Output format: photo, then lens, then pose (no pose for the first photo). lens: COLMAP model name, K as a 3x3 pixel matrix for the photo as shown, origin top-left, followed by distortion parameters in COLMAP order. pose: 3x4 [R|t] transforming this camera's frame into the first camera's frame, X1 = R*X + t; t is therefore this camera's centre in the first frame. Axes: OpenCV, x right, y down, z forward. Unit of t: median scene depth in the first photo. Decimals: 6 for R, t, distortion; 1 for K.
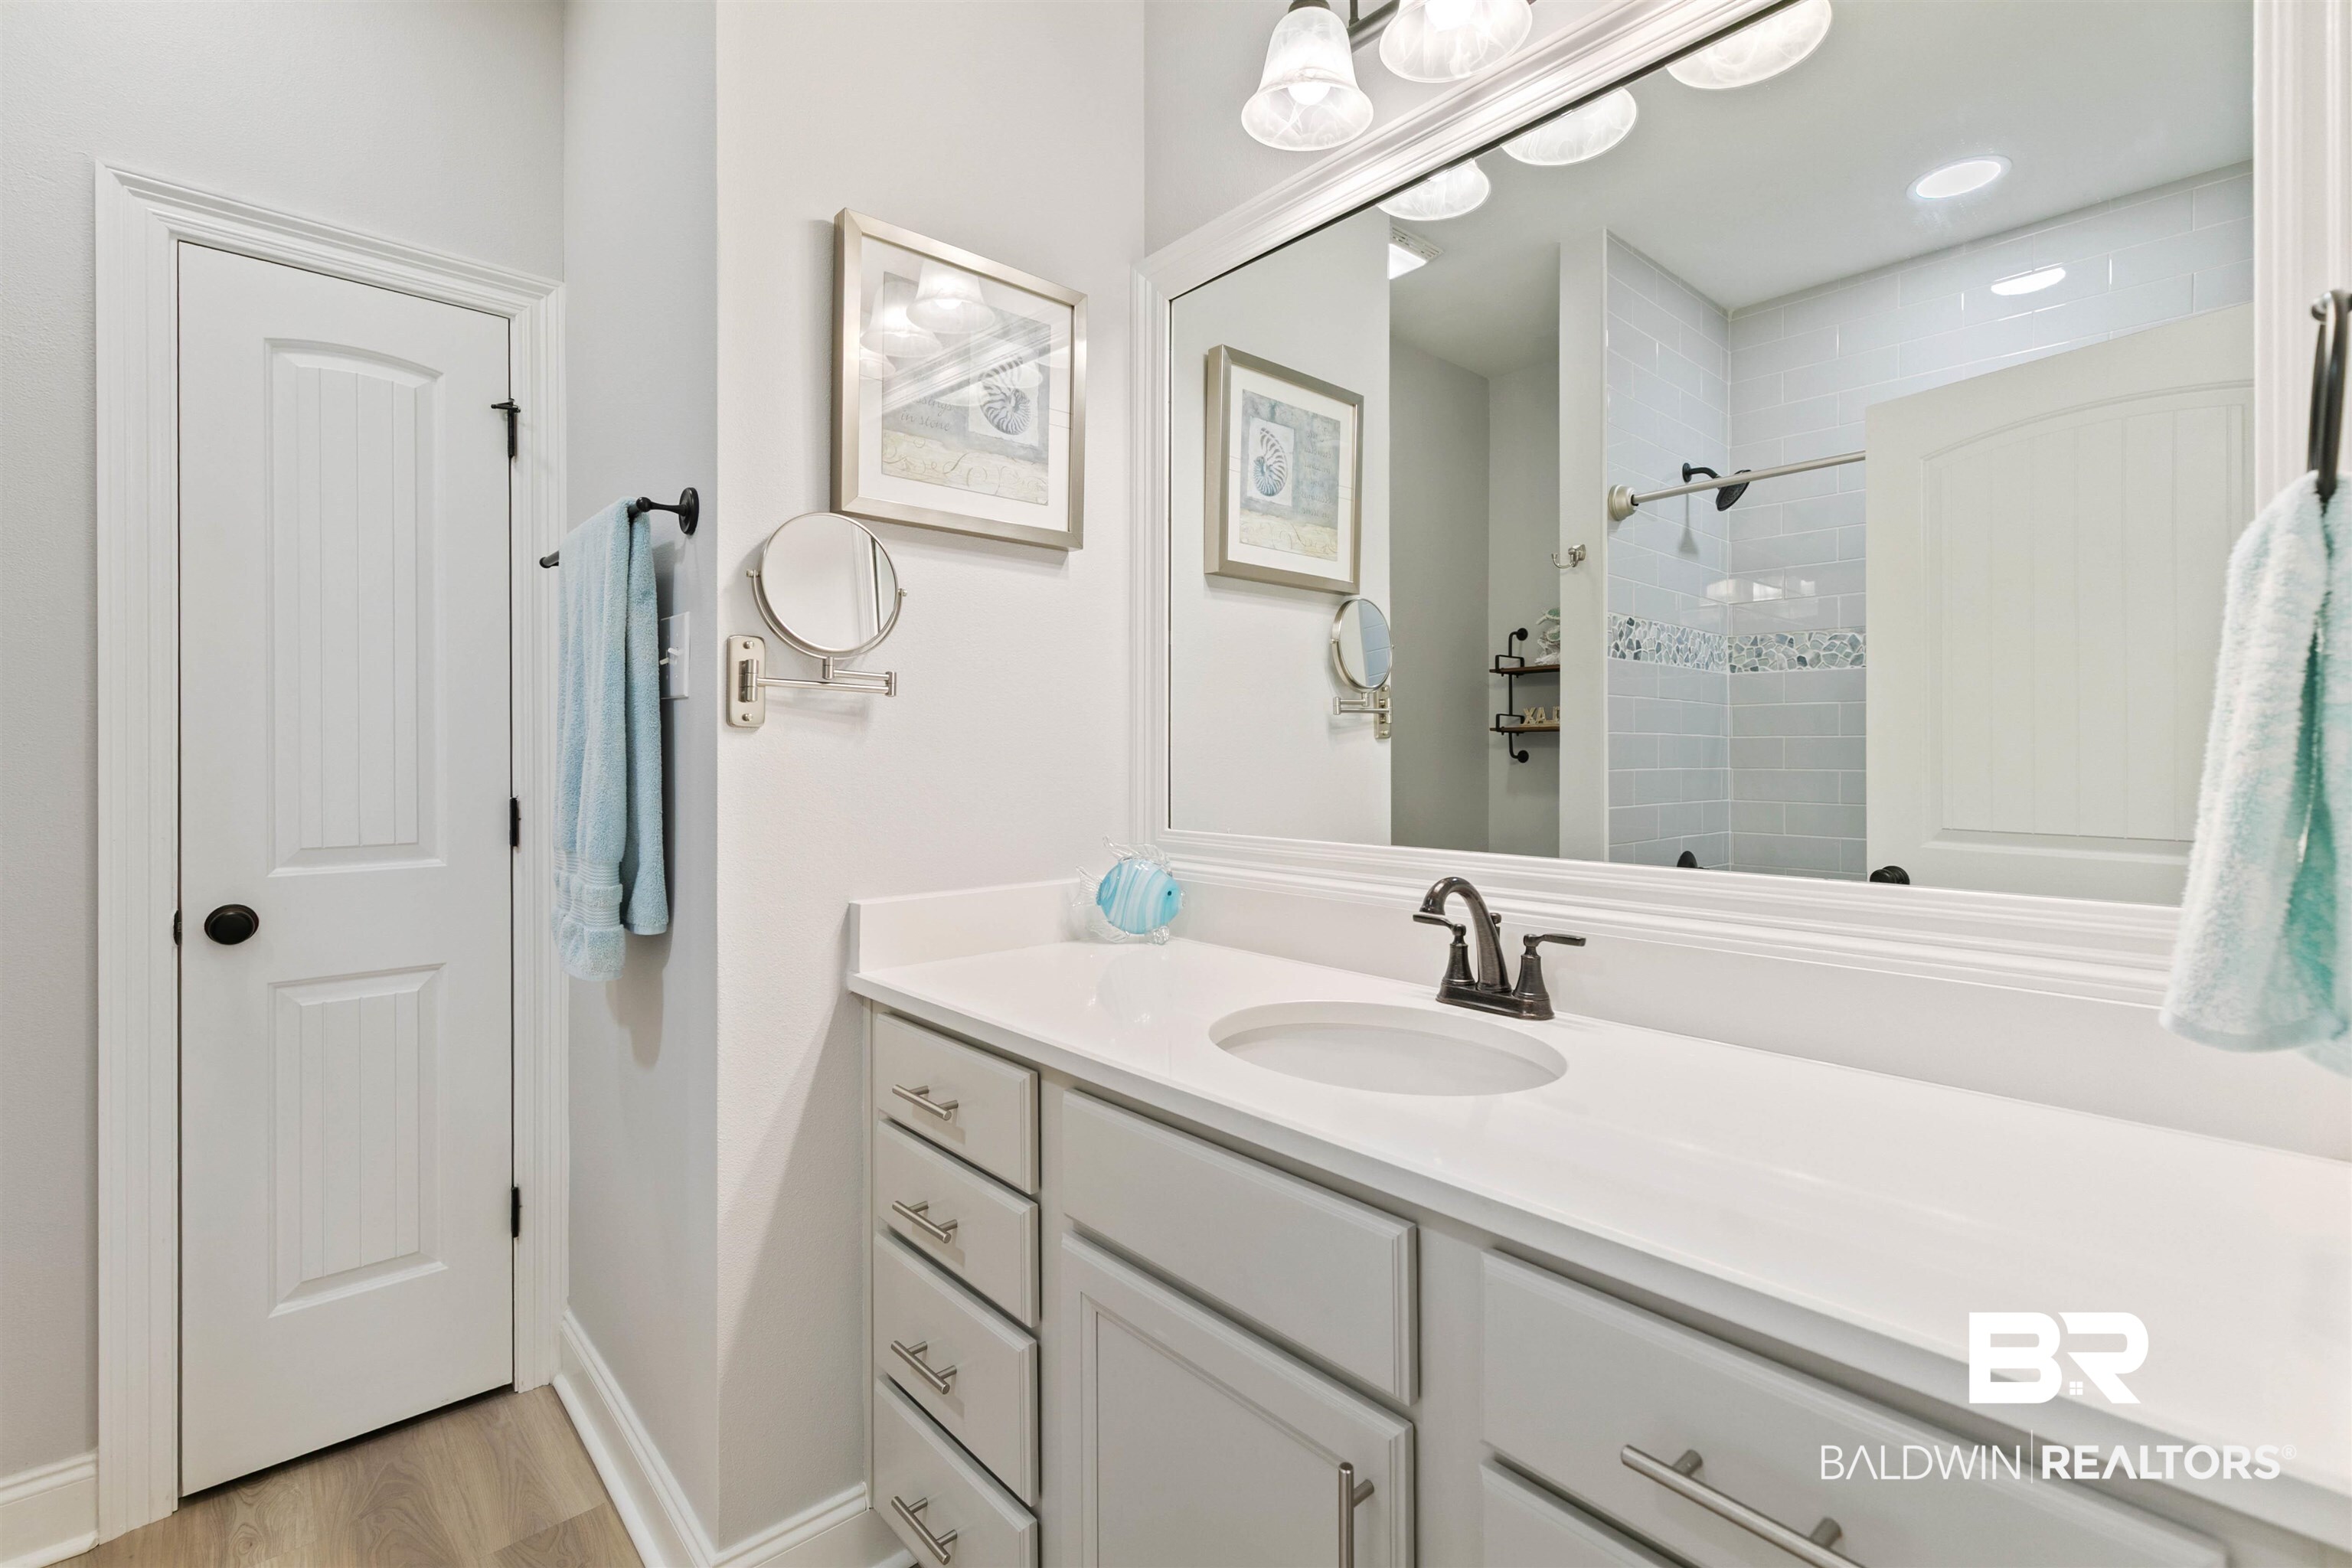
lens RADIAL K [[1056.0, 0, 1242.6], [0, 1056.0, 745.6], [0, 0, 1]] dist [0.017640, -0.000619]
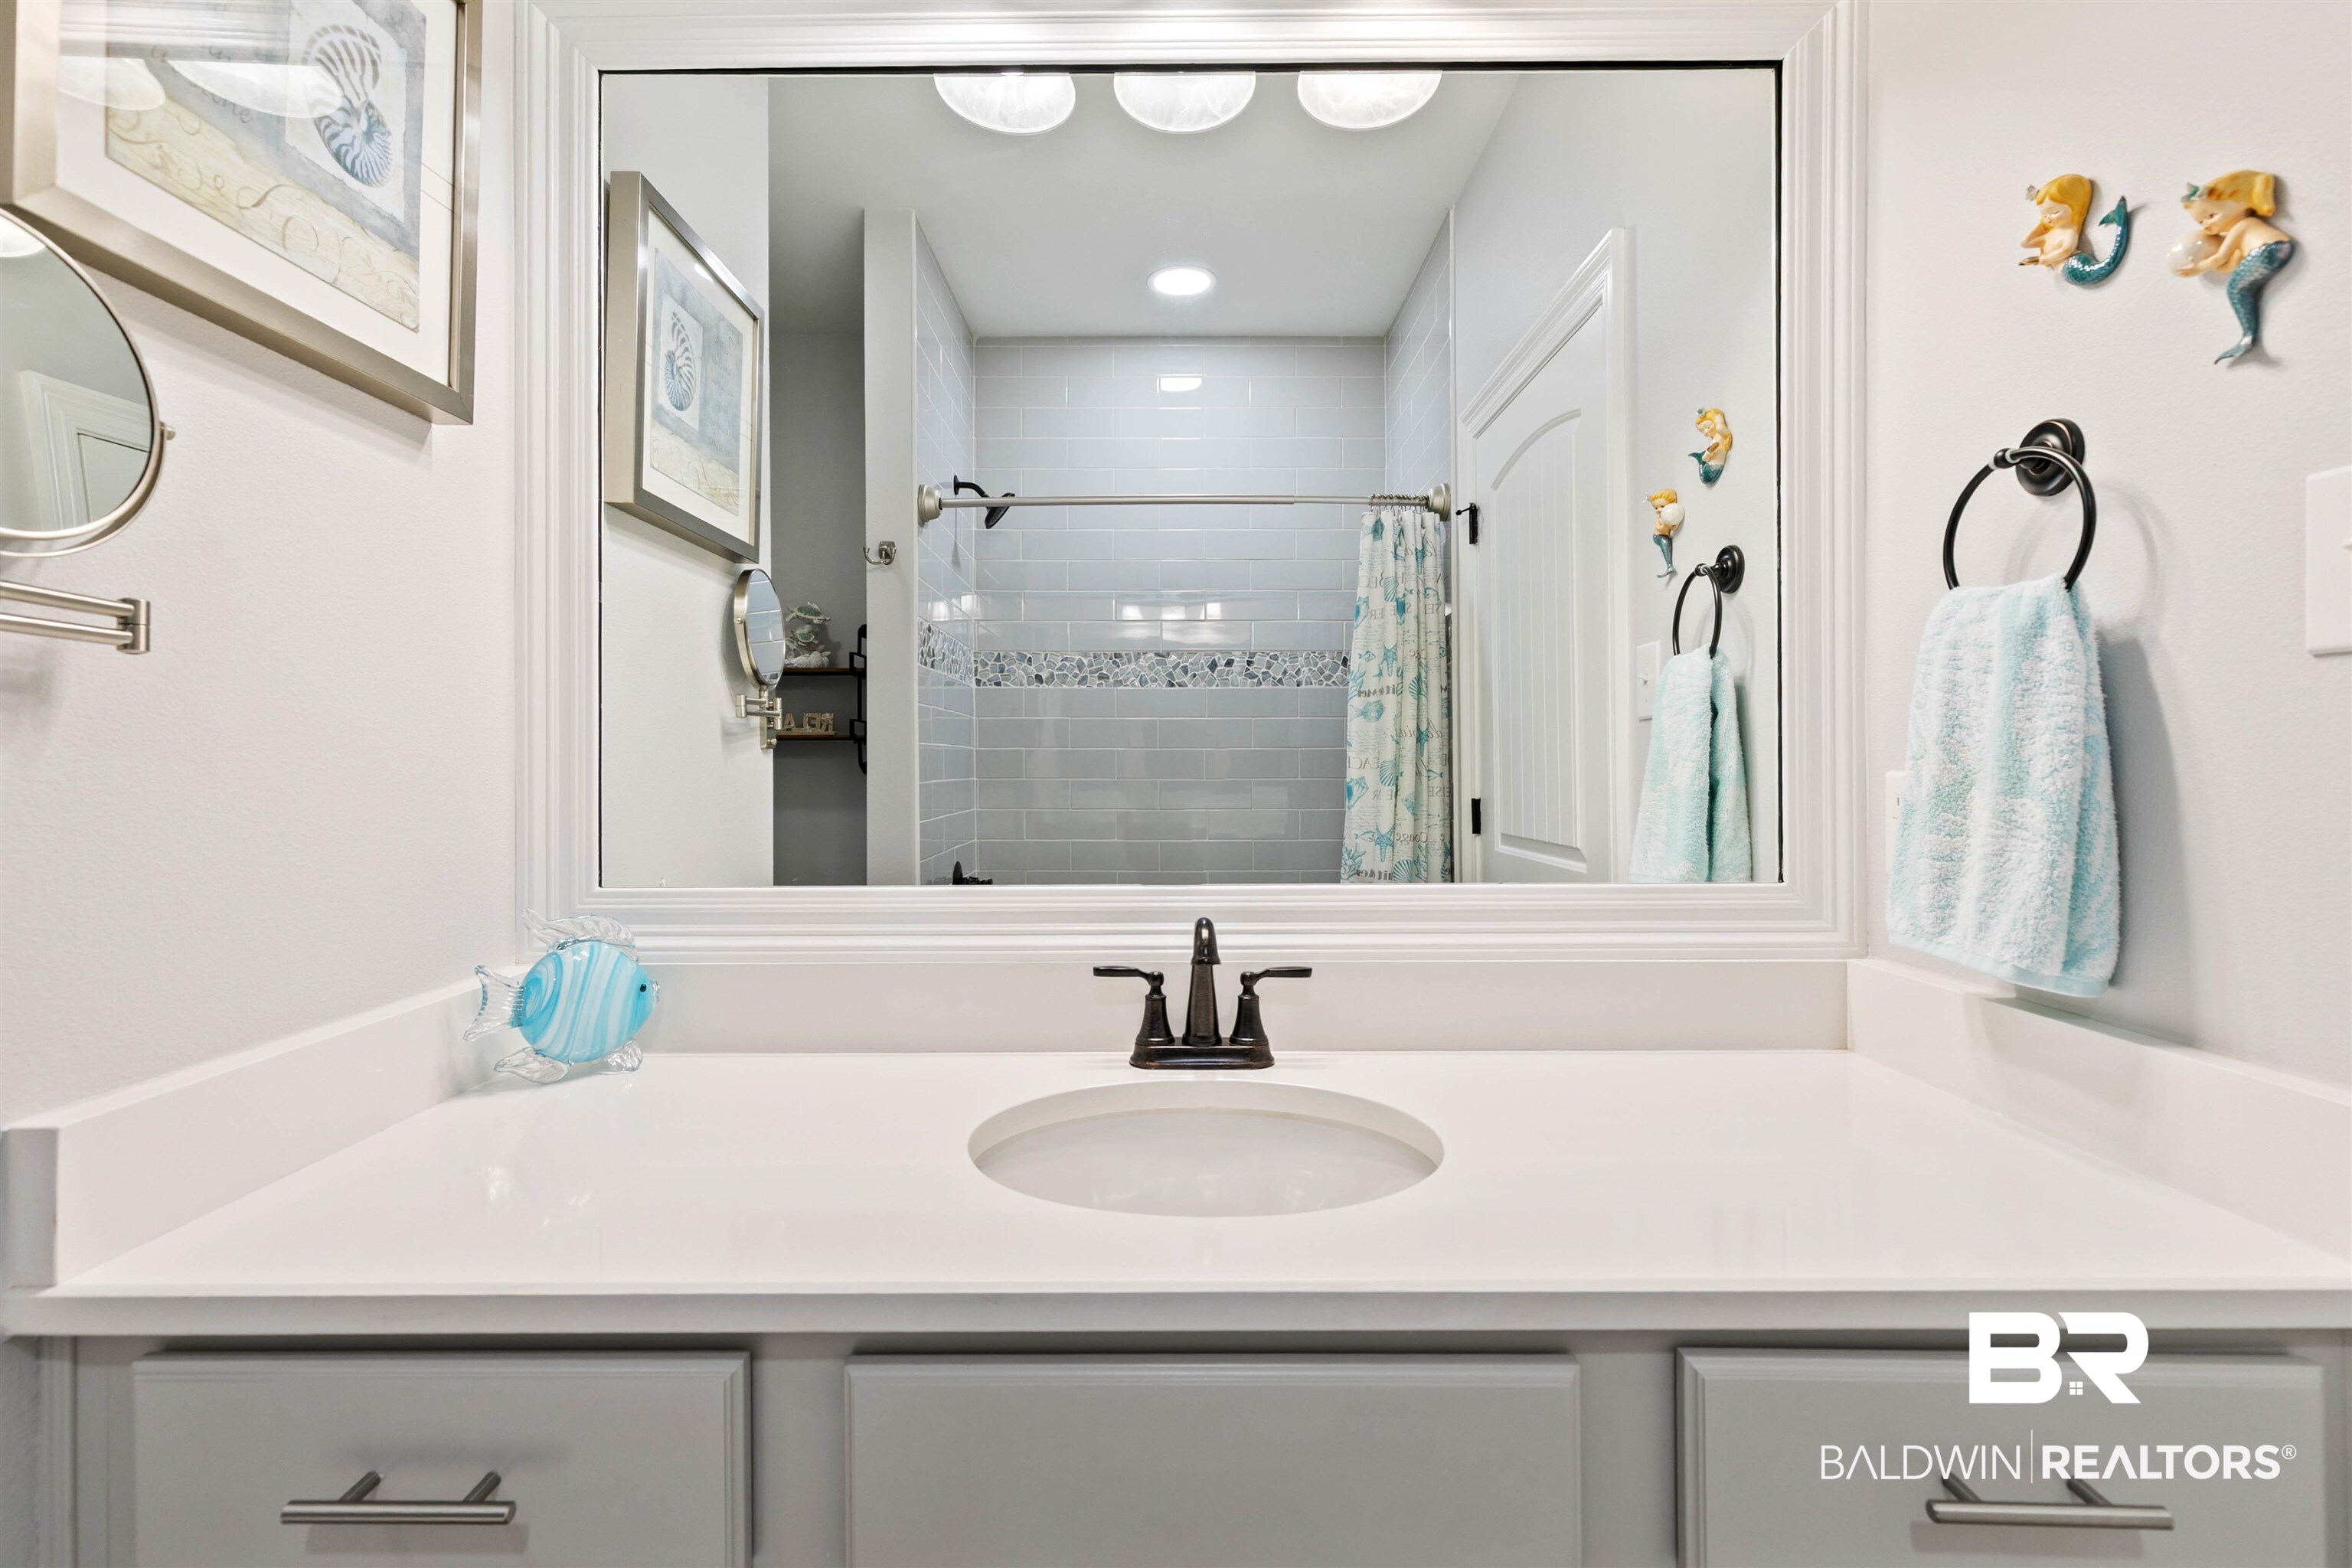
lens RADIAL K [[1056.0, 0, 1156.0], [0, 1056.0, 749.3], [0, 0, 1]] dist [0.017640, -0.000619]
pose [[0.702400, 0.006712, 0.711750, -0.308695], [-0.002425, 0.999972, -0.007036, -0.002095], [-0.711778, 0.003216, 0.702397, 0.317612]]
